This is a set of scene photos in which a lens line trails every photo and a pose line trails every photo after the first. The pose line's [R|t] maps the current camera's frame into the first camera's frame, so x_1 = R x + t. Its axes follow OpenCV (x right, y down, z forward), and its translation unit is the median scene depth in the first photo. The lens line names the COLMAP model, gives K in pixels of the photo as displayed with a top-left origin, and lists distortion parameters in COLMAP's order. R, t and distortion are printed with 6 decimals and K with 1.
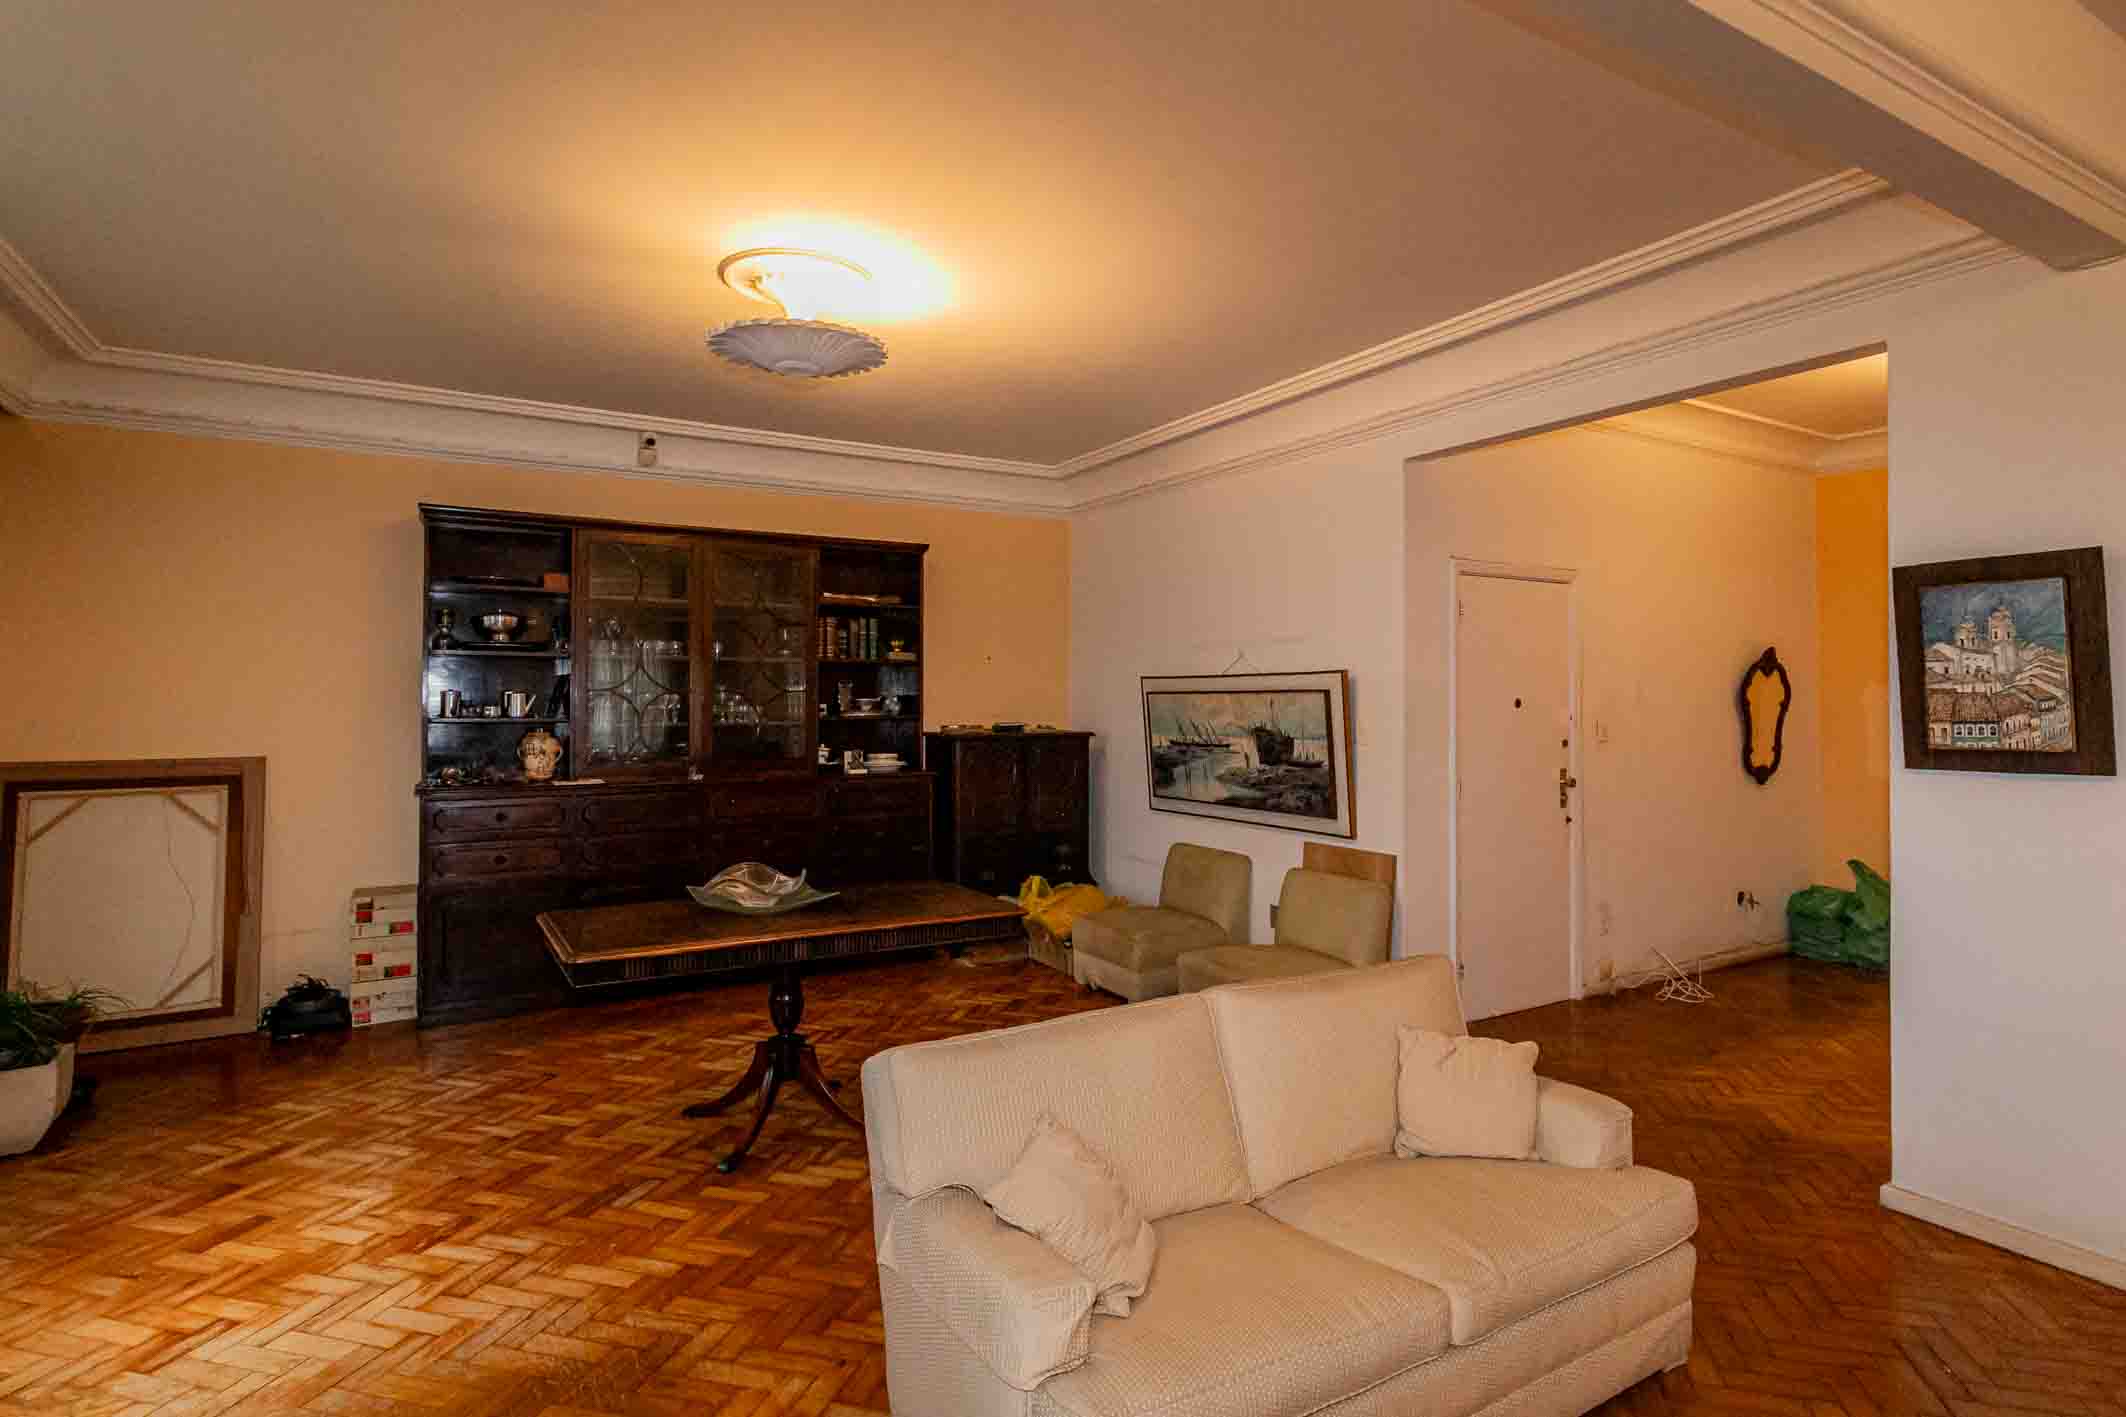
lens RADIAL K [[1031.7, 0, 1065.5], [0, 1031.7, 697.7], [0, 0, 1]] dist [-0.002612, -0.000253]
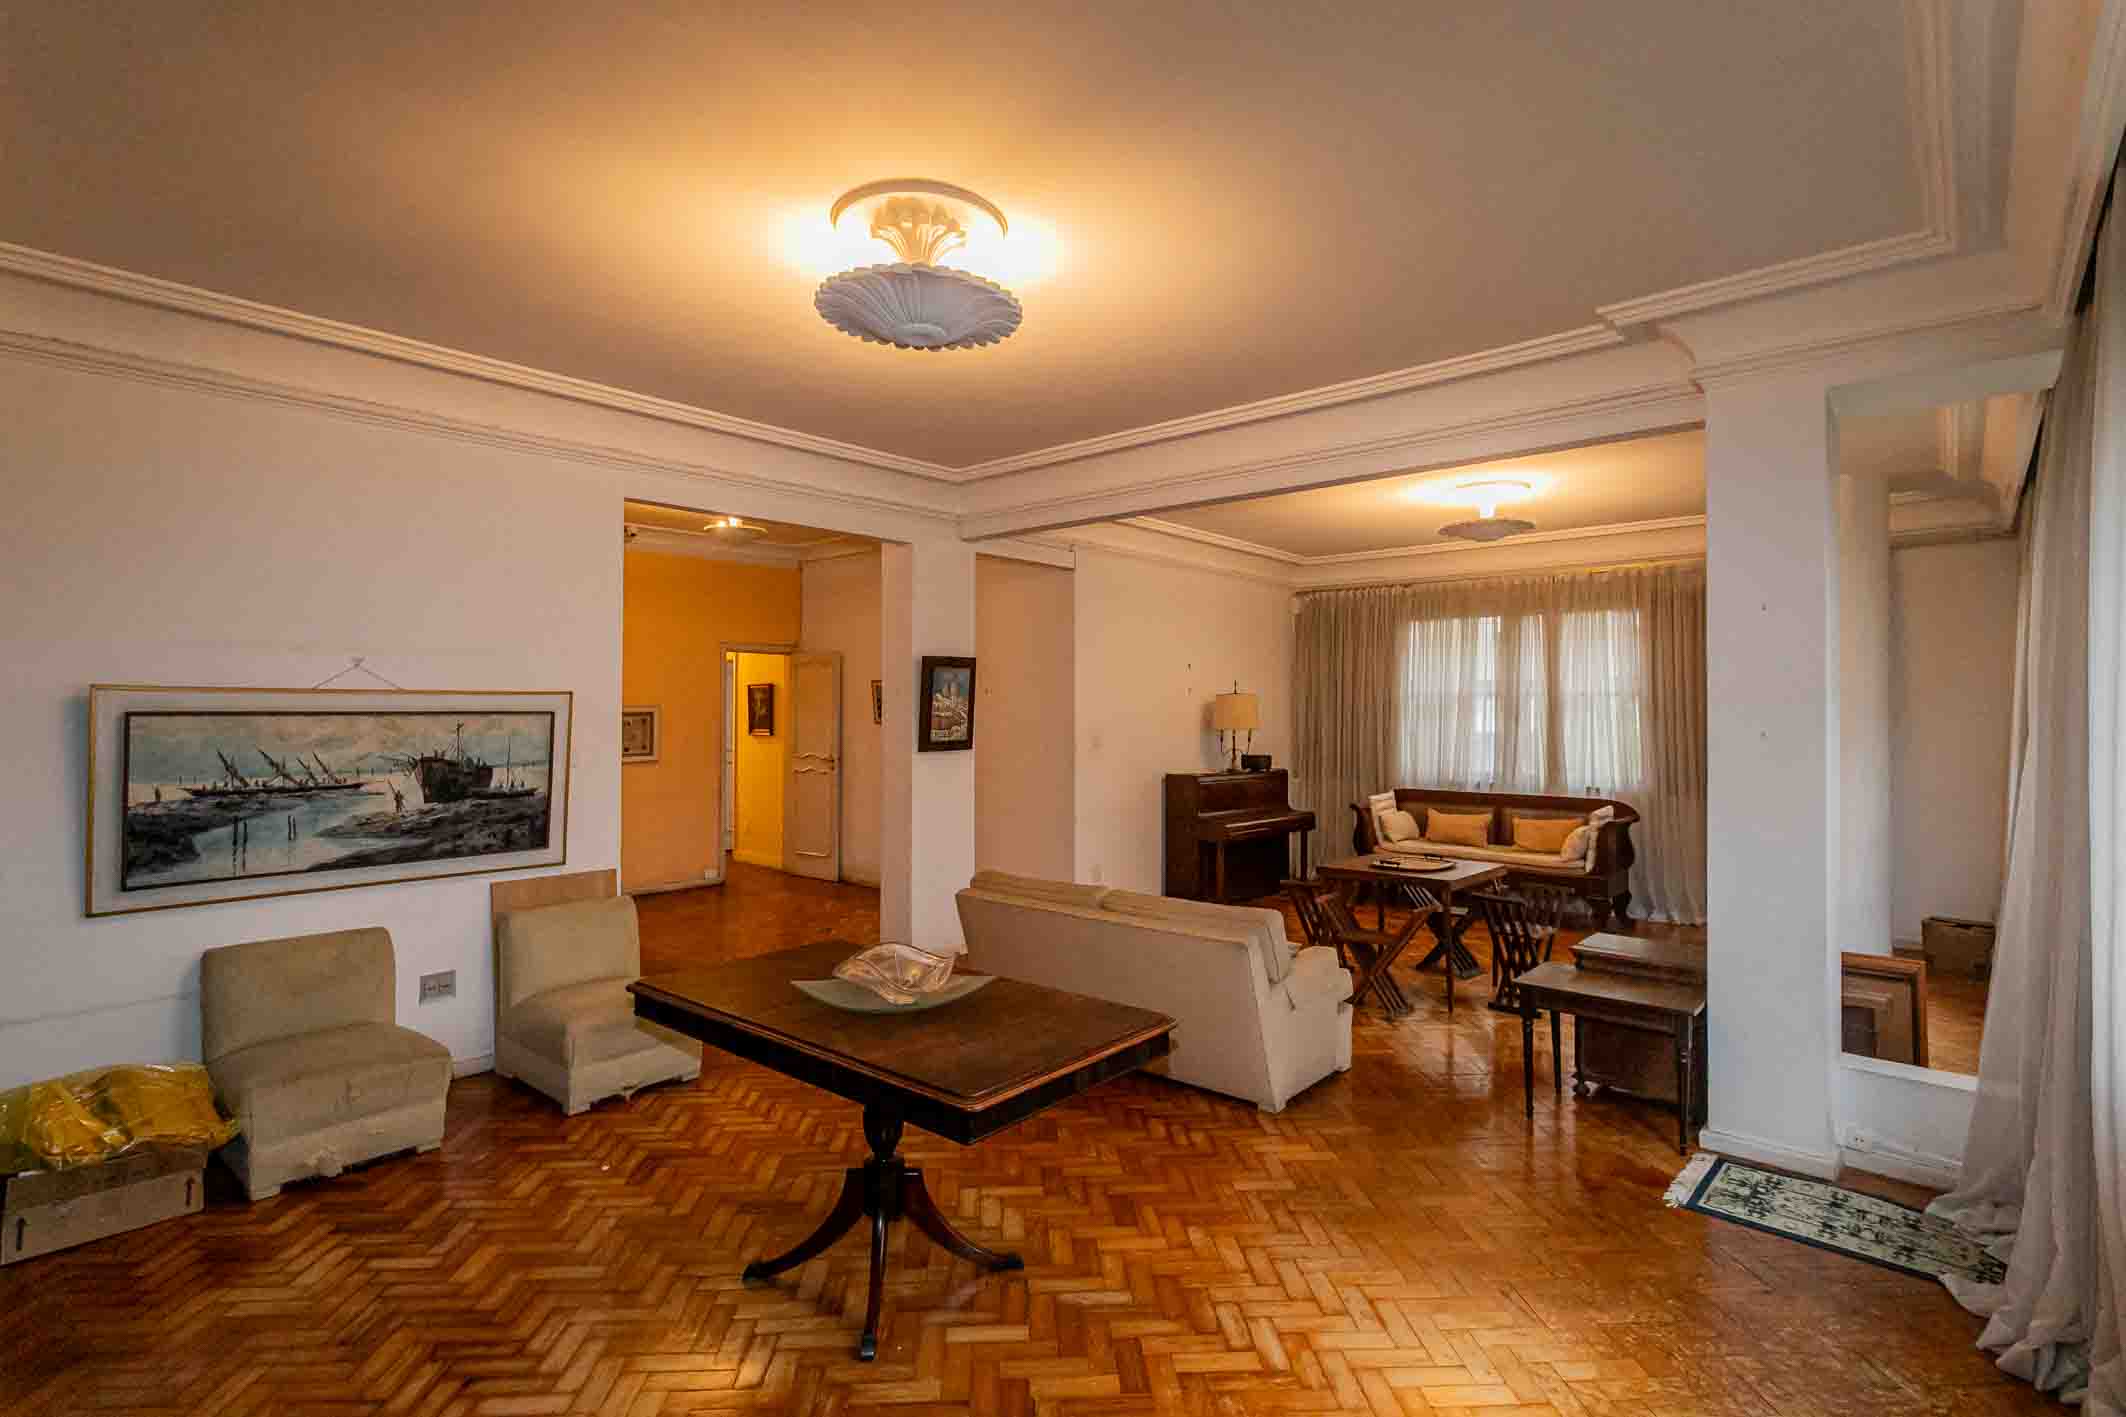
lens RADIAL K [[1021.0, 0, 1107.2], [0, 1021.0, 702.2], [0, 0, 1]] dist [0.002895, 0.000668]
pose [[-0.315417, 0.005634, 0.948936, -0.751501], [-0.004463, 0.999963, -0.007420, -0.011207], [-0.948943, -0.006576, -0.315380, 0.762173]]
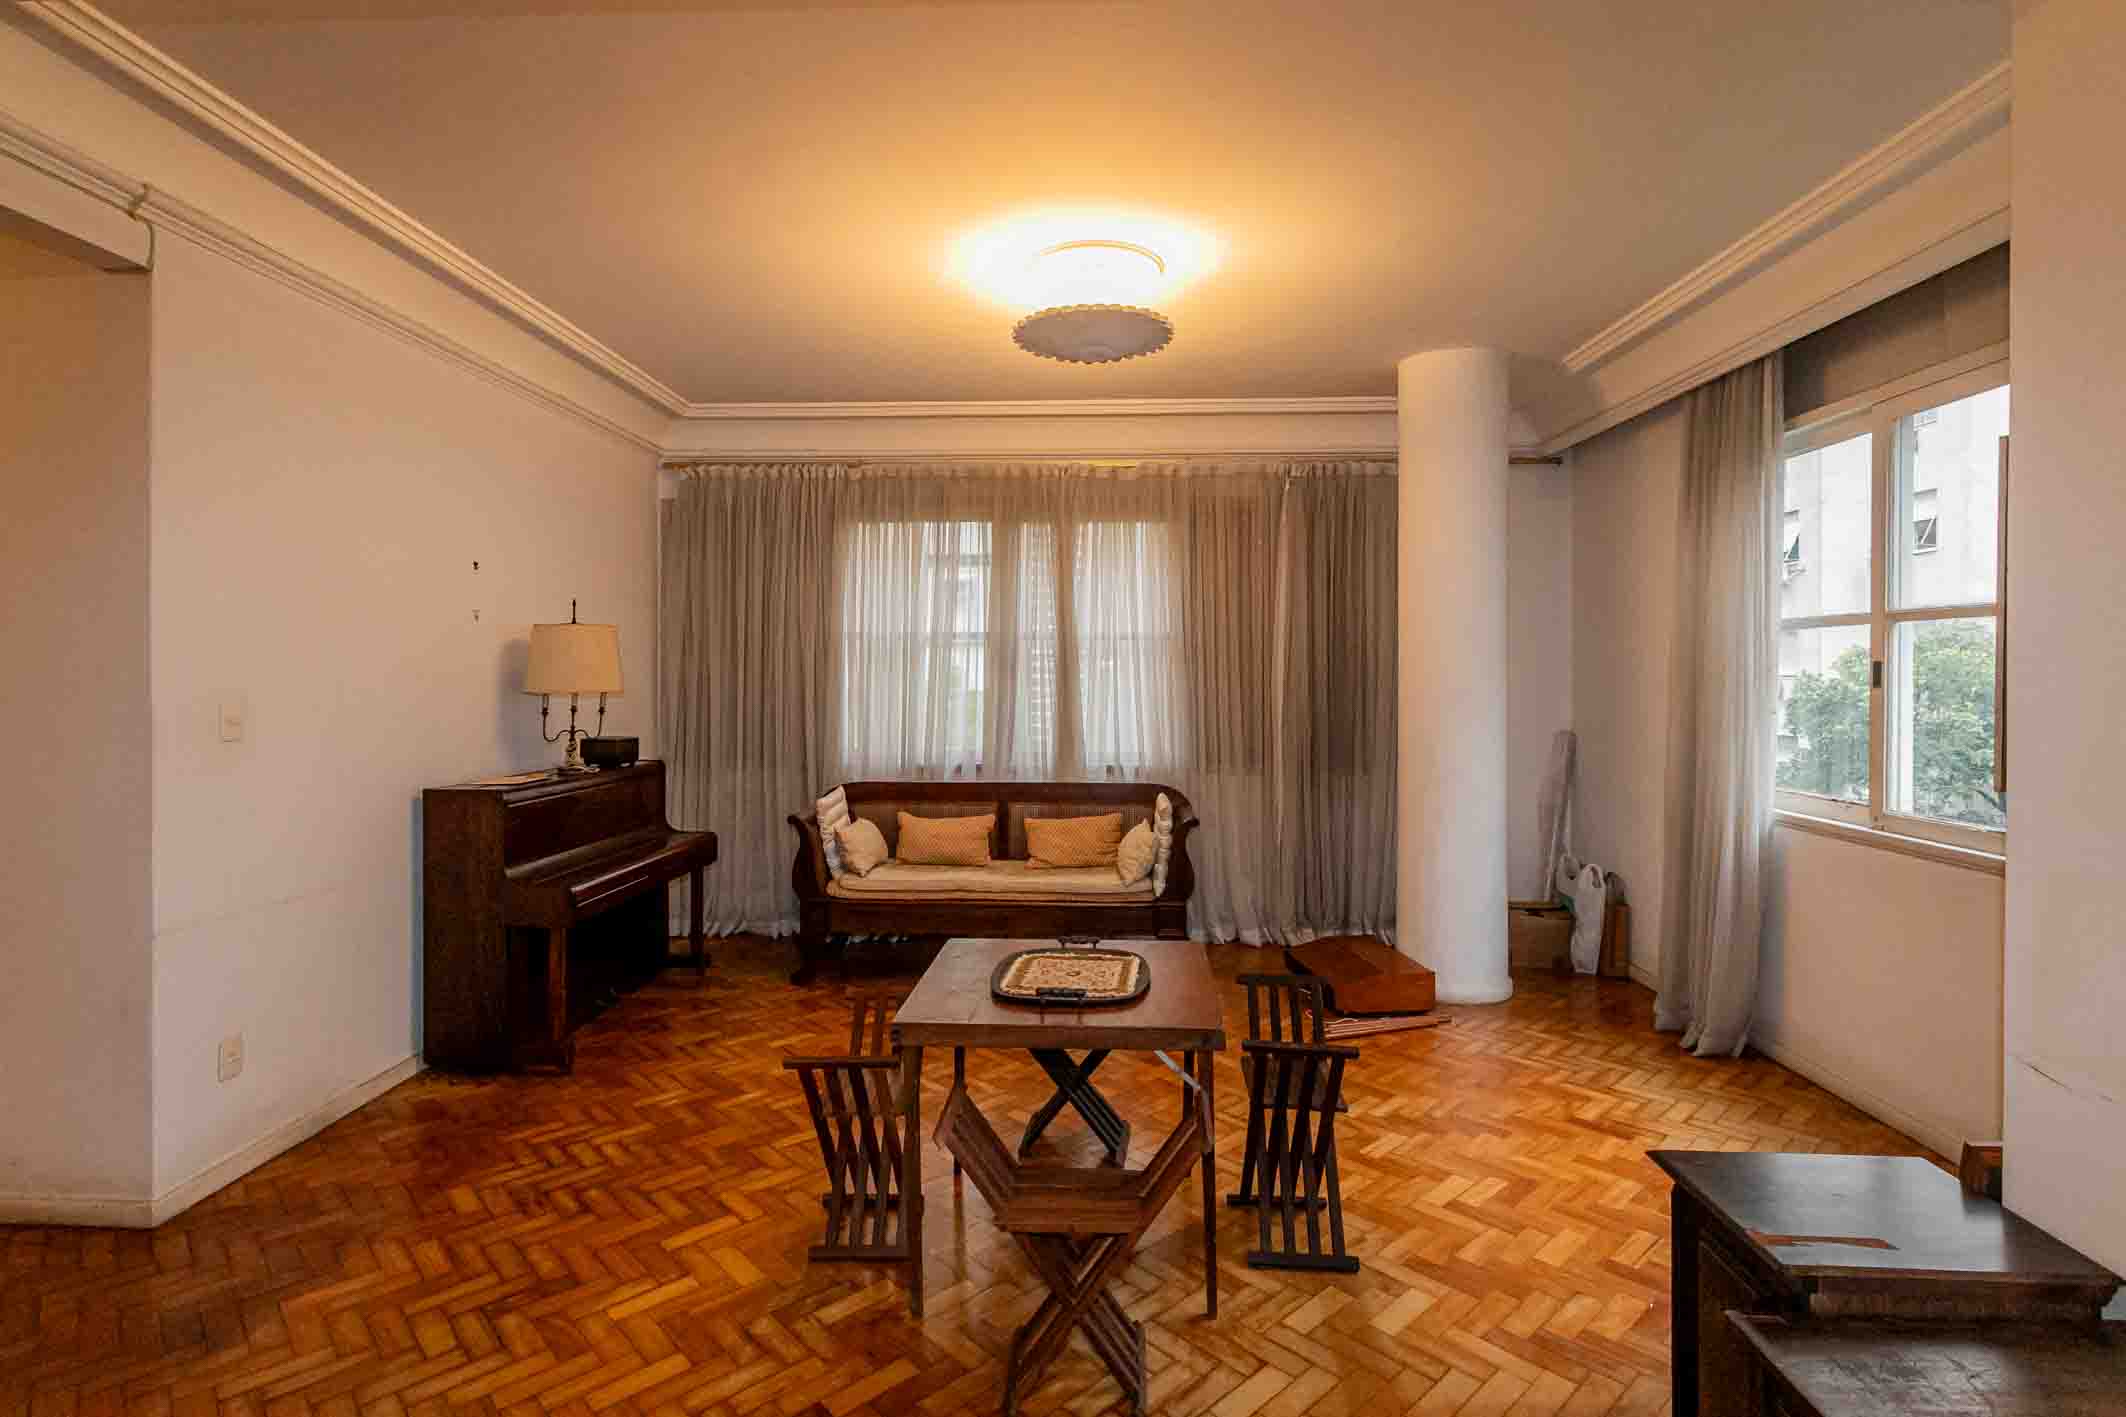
lens RADIAL K [[1034.4, 0, 1057.8], [0, 1034.4, 675.6], [0, 0, 1]] dist [0.004101, 0.000621]
pose [[-0.826167, -0.006063, 0.563393, -0.101288], [-0.004265, 0.999981, 0.004507, -0.000683], [-0.563410, 0.001320, -0.826177, 0.544211]]
